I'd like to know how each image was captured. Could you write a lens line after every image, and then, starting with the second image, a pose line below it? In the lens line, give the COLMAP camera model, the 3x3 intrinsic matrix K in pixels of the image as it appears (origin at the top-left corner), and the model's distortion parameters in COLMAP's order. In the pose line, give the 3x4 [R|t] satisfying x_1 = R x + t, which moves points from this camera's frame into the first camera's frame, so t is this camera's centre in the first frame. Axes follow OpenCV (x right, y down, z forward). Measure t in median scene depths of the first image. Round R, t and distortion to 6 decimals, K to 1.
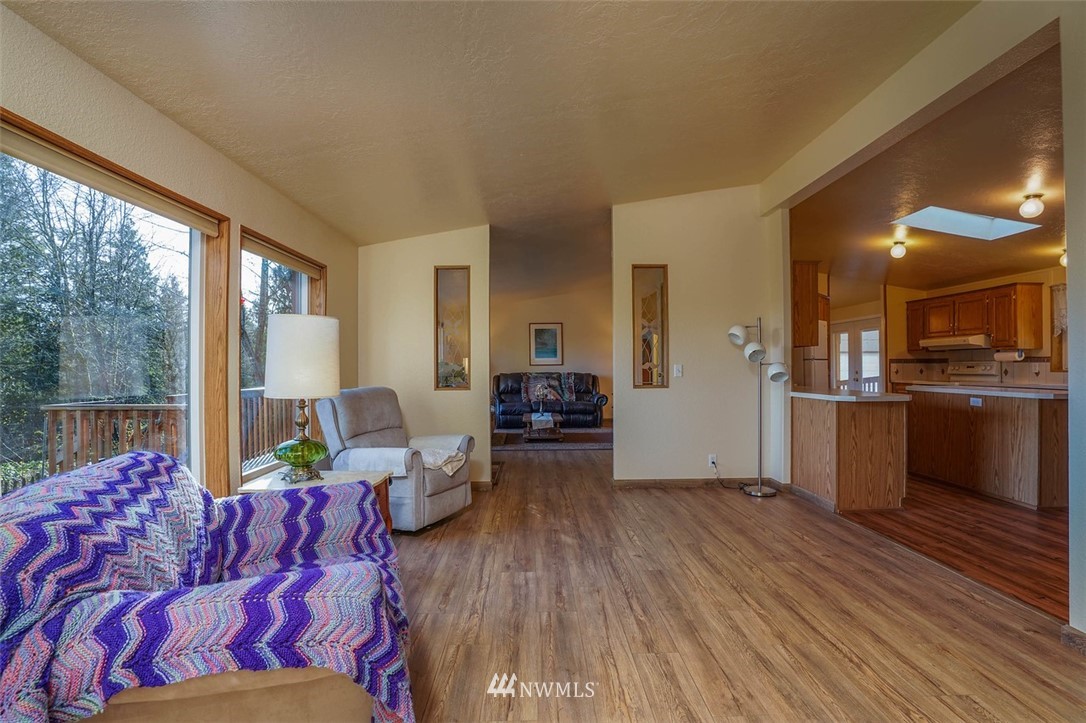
lens RADIAL K [[504.5, 0, 539.1], [0, 504.5, 365.0], [0, 0, 1]] dist [-0.020586, 0.001854]
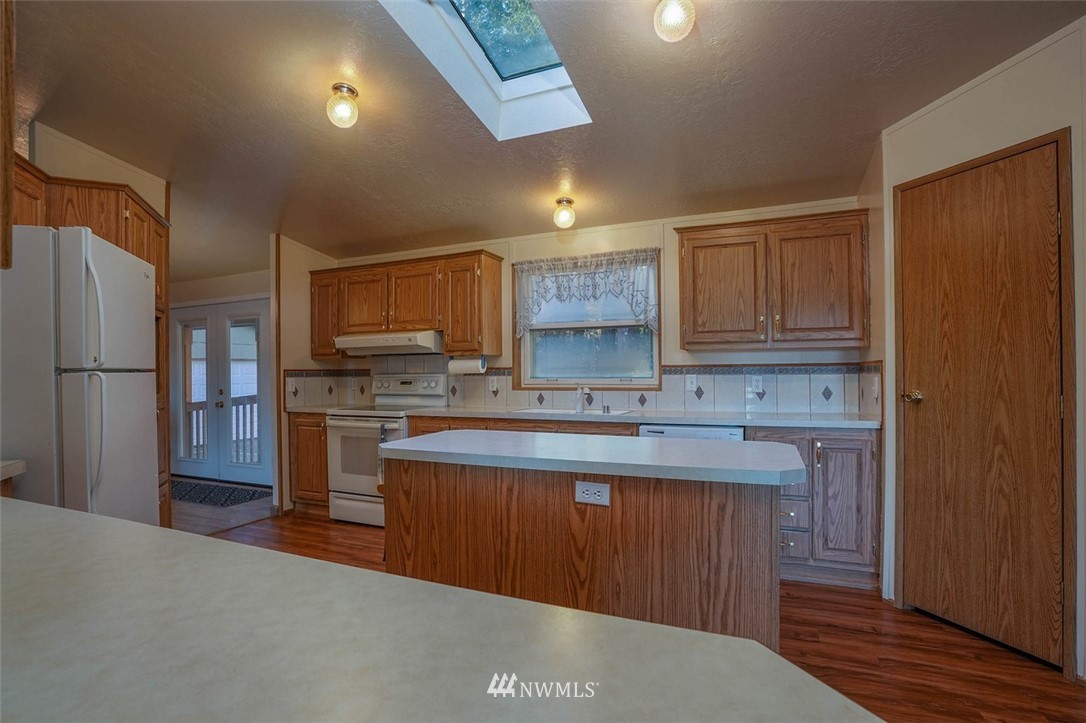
lens RADIAL K [[523.7, 0, 540.7], [0, 523.7, 364.8], [0, 0, 1]] dist [-0.028521, -0.000231]
pose [[0.422216, 0.012431, 0.906410, 0.335282], [0.004965, 0.999859, -0.016025, -0.007346], [-0.906482, 0.011266, 0.422095, 0.559003]]
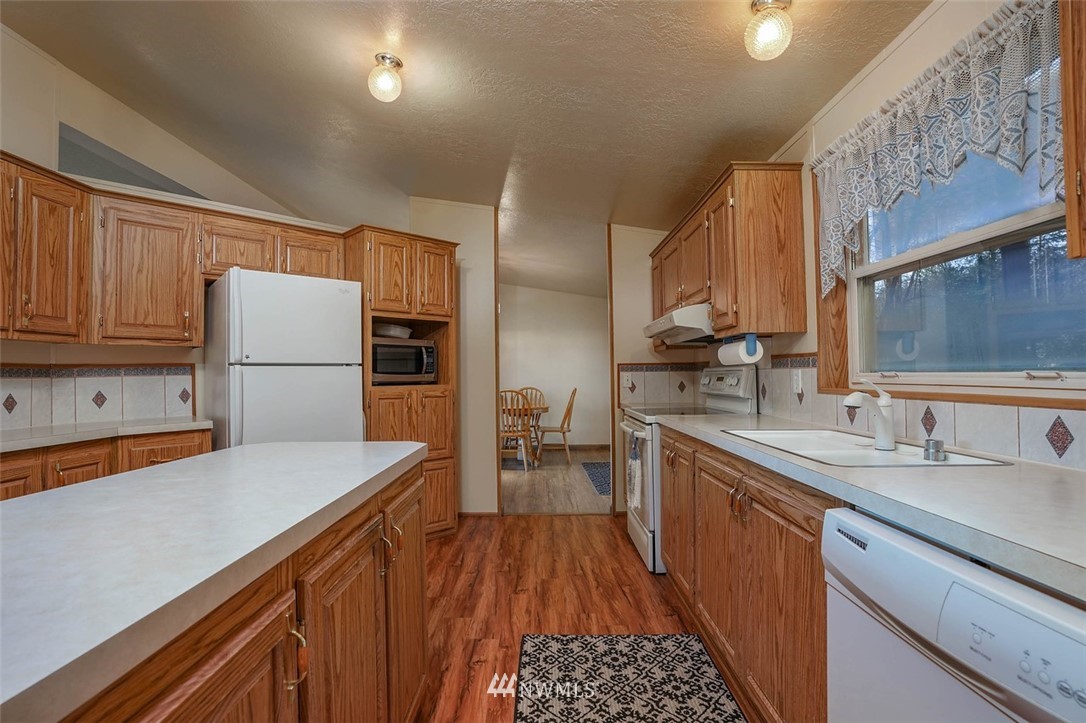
lens RADIAL K [[504.5, 0, 545.7], [0, 504.5, 362.3], [0, 0, 1]] dist [-0.020586, 0.001854]
pose [[0.999892, -0.006544, -0.013151, 0.704733], [0.006236, 0.999709, -0.023291, -0.001469], [0.013300, 0.023207, 0.999642, 0.520266]]
